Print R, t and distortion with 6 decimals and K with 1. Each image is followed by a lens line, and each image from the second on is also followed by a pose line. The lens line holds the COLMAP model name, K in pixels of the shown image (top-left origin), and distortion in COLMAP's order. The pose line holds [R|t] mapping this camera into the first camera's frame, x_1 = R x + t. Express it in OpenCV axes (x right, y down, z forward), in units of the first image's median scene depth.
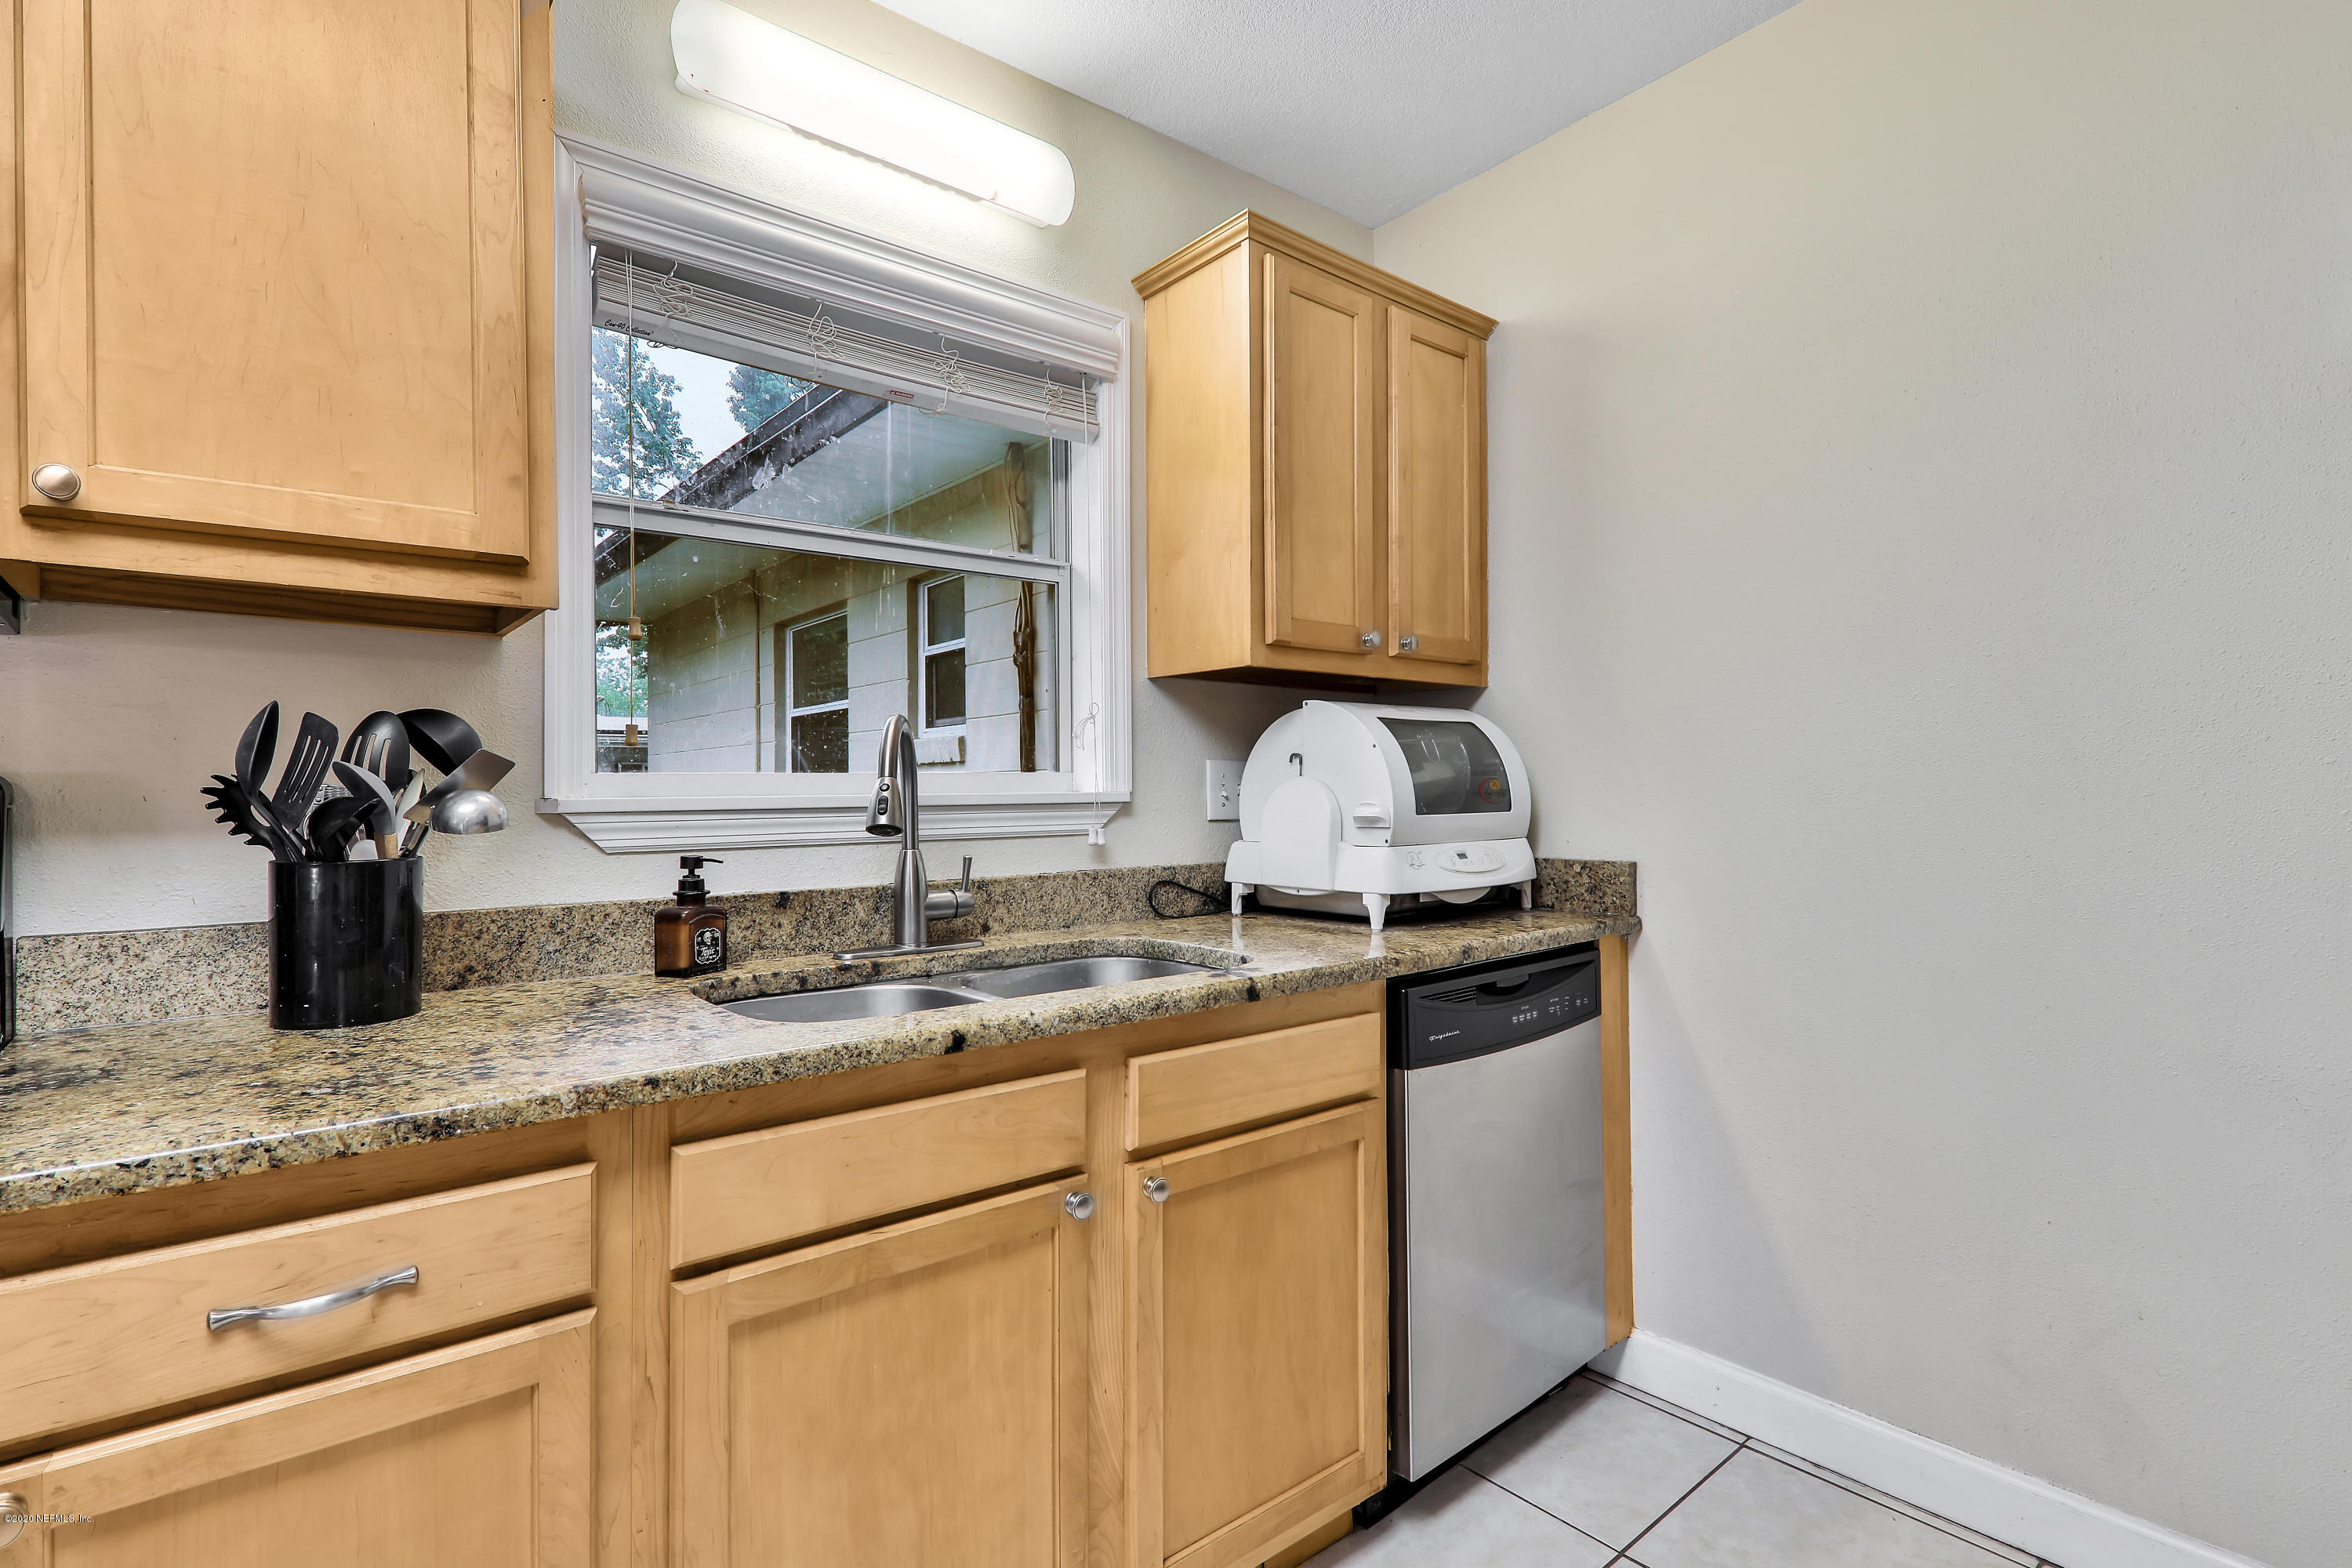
lens RADIAL K [[1114.6, 0, 1161.9], [0, 1114.6, 791.4], [0, 0, 1]] dist [0.012635, -0.001774]
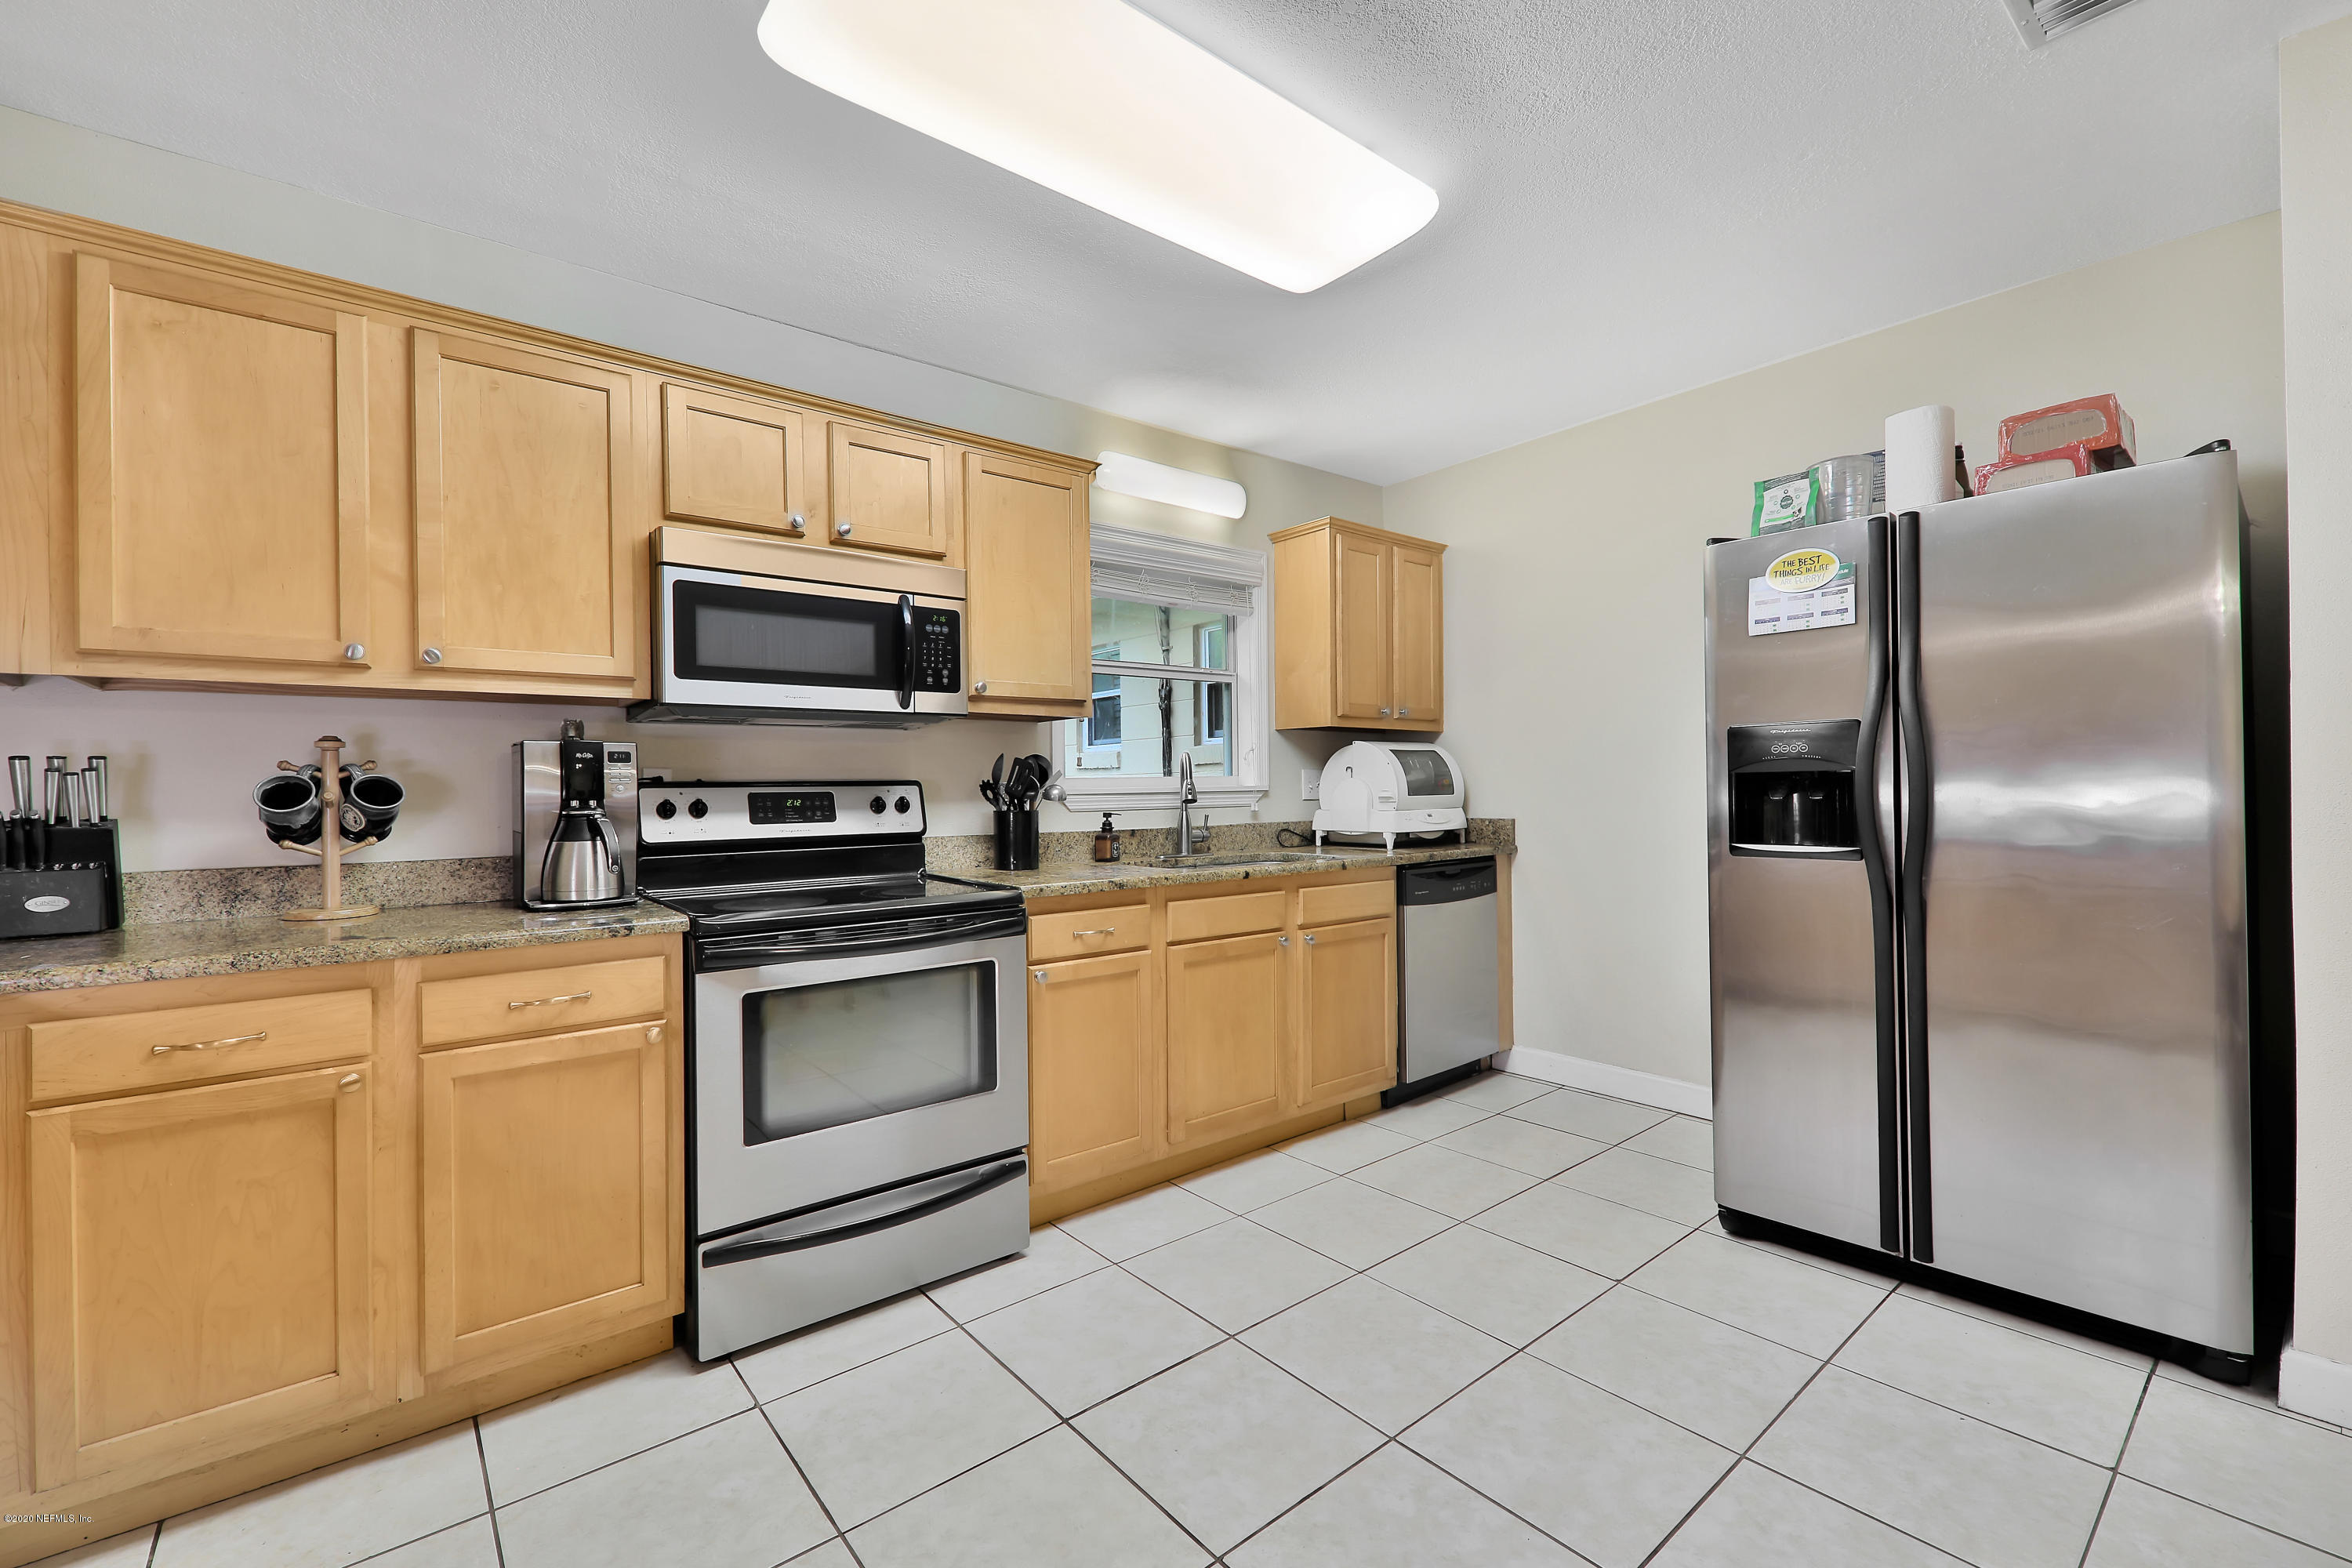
lens RADIAL K [[977.9, 0, 1165.5], [0, 977.9, 785.2], [0, 0, 1]] dist [-0.002902, -0.000270]
pose [[0.999966, -0.002784, -0.007777, -0.248121], [0.002772, 0.999995, -0.001489, 0.002731], [0.007781, 0.001467, 0.999969, -0.978211]]
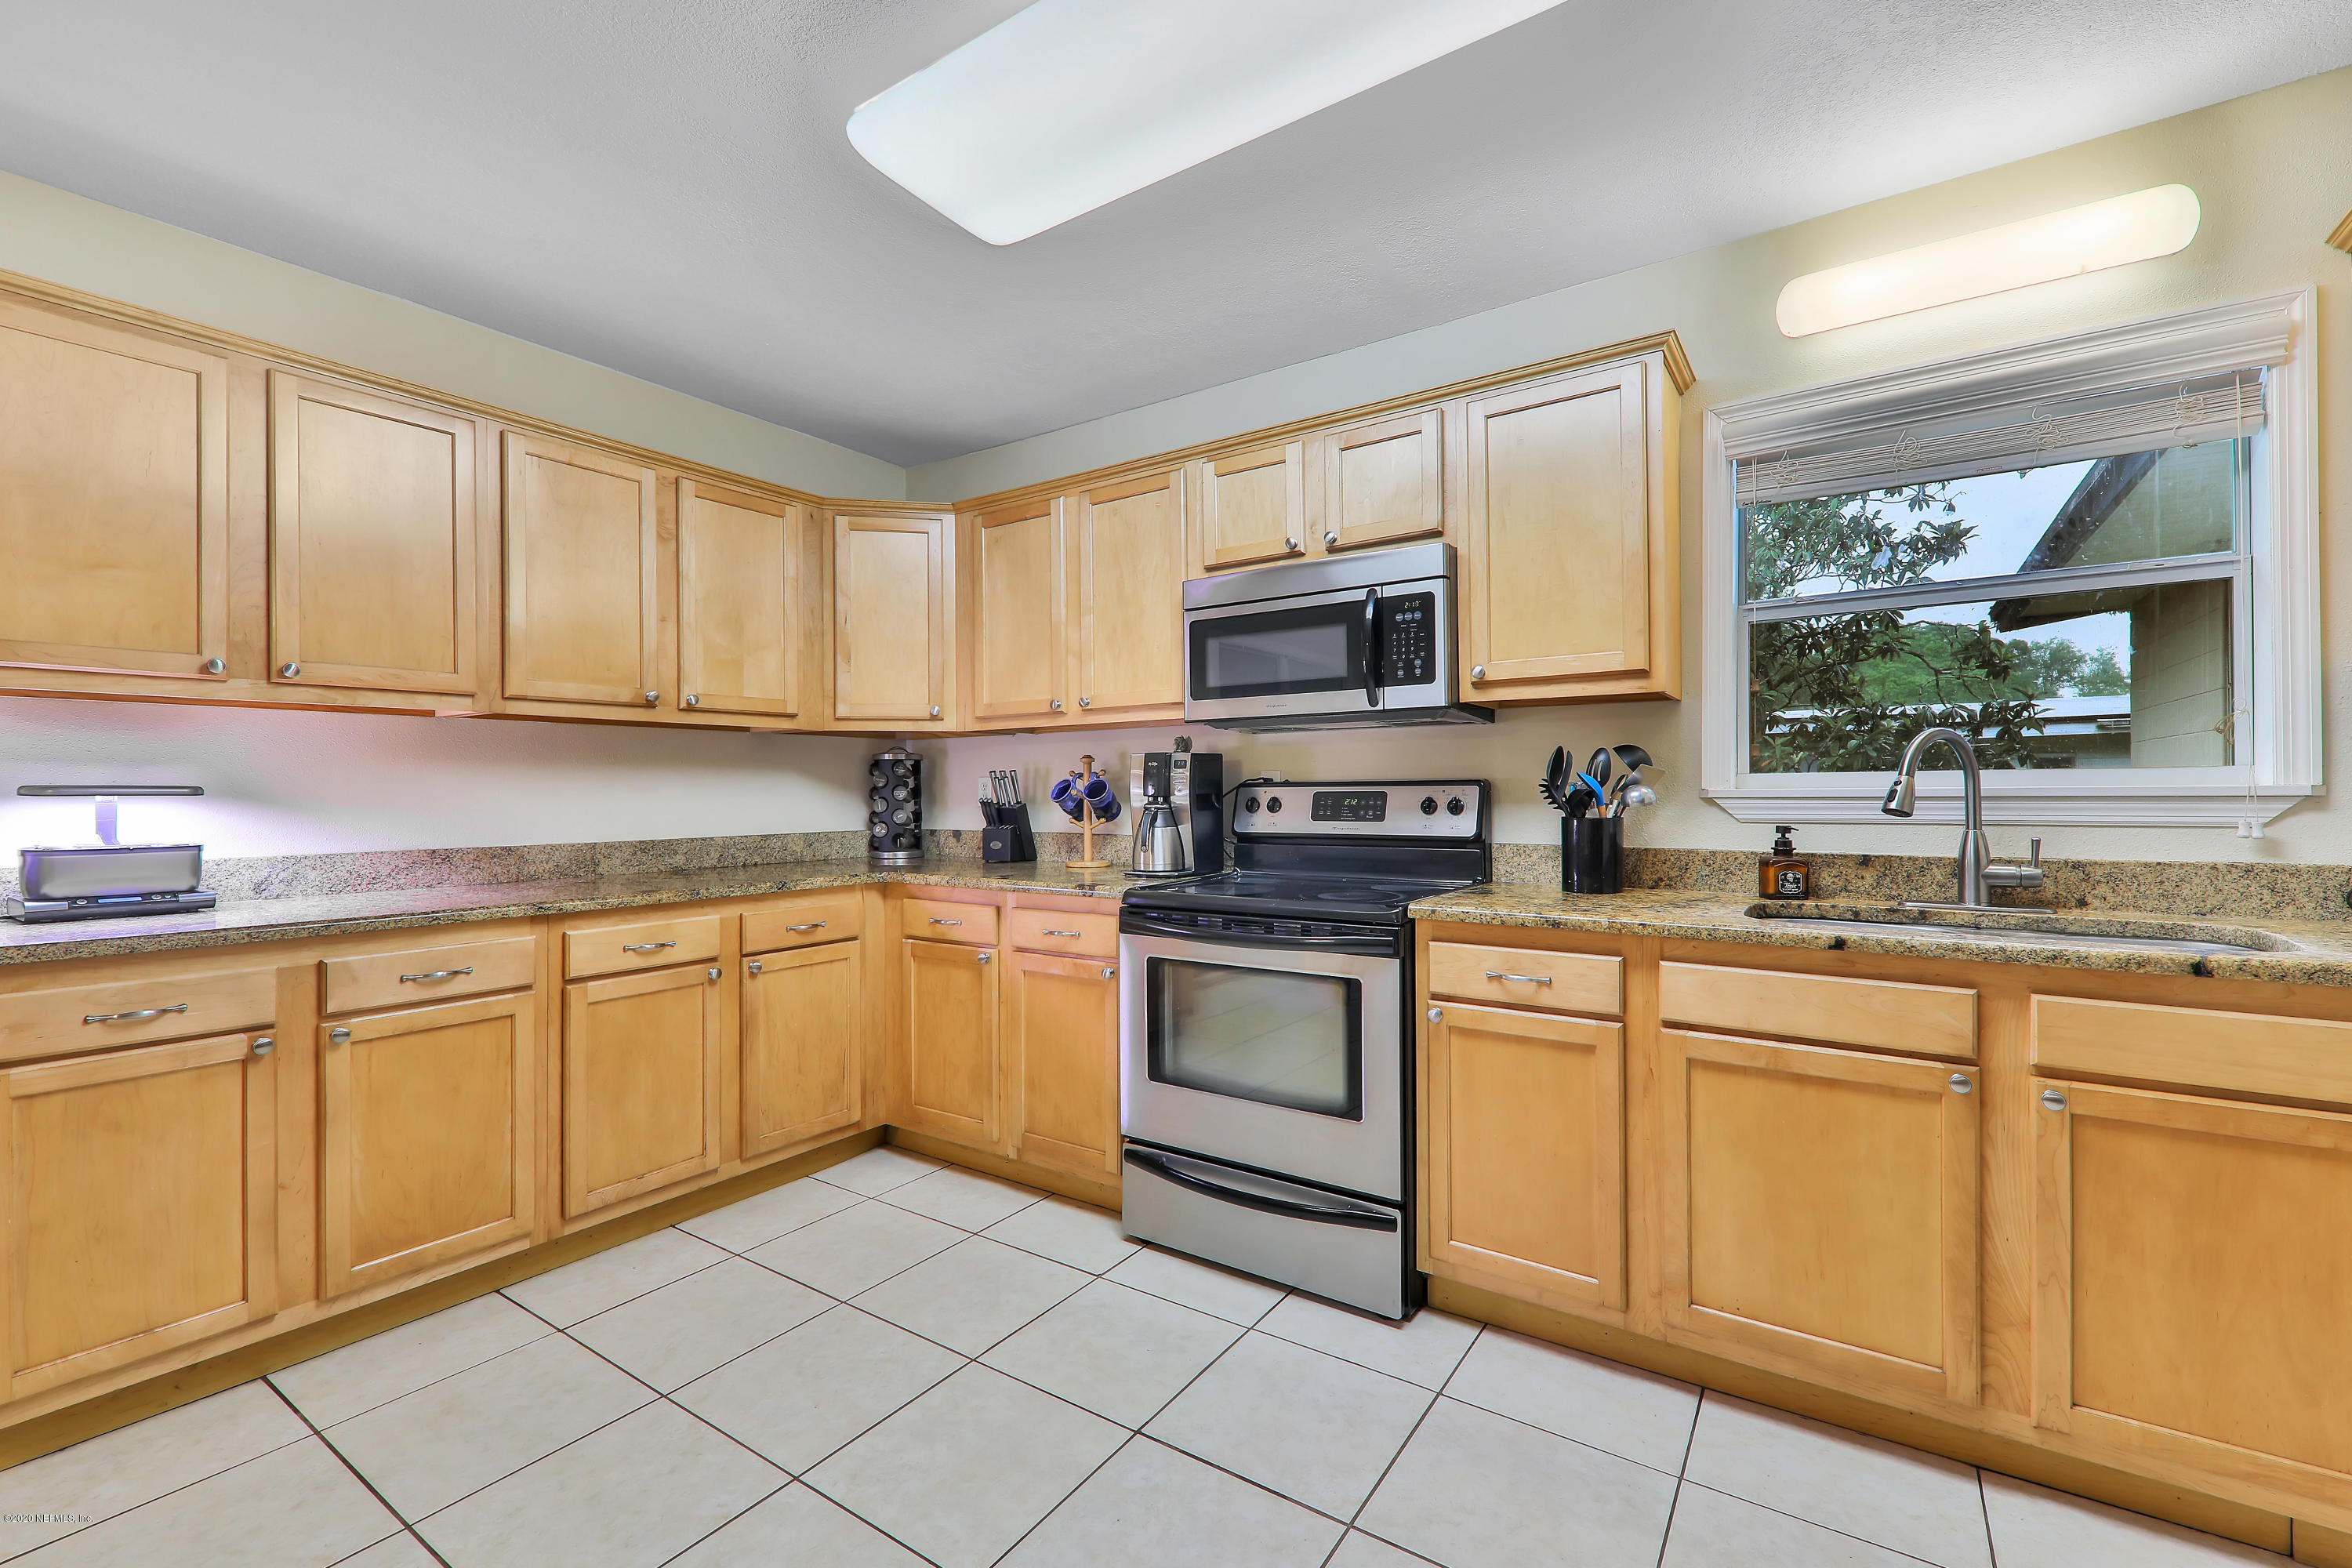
lens RADIAL K [[977.9, 0, 1168.0], [0, 977.9, 786.6], [0, 0, 1]] dist [-0.002902, -0.000270]
pose [[0.276376, 0.002599, -0.961046, 0.605810], [0.003473, 0.999987, 0.003704, -0.005719], [0.961043, -0.004362, 0.276364, -0.209803]]
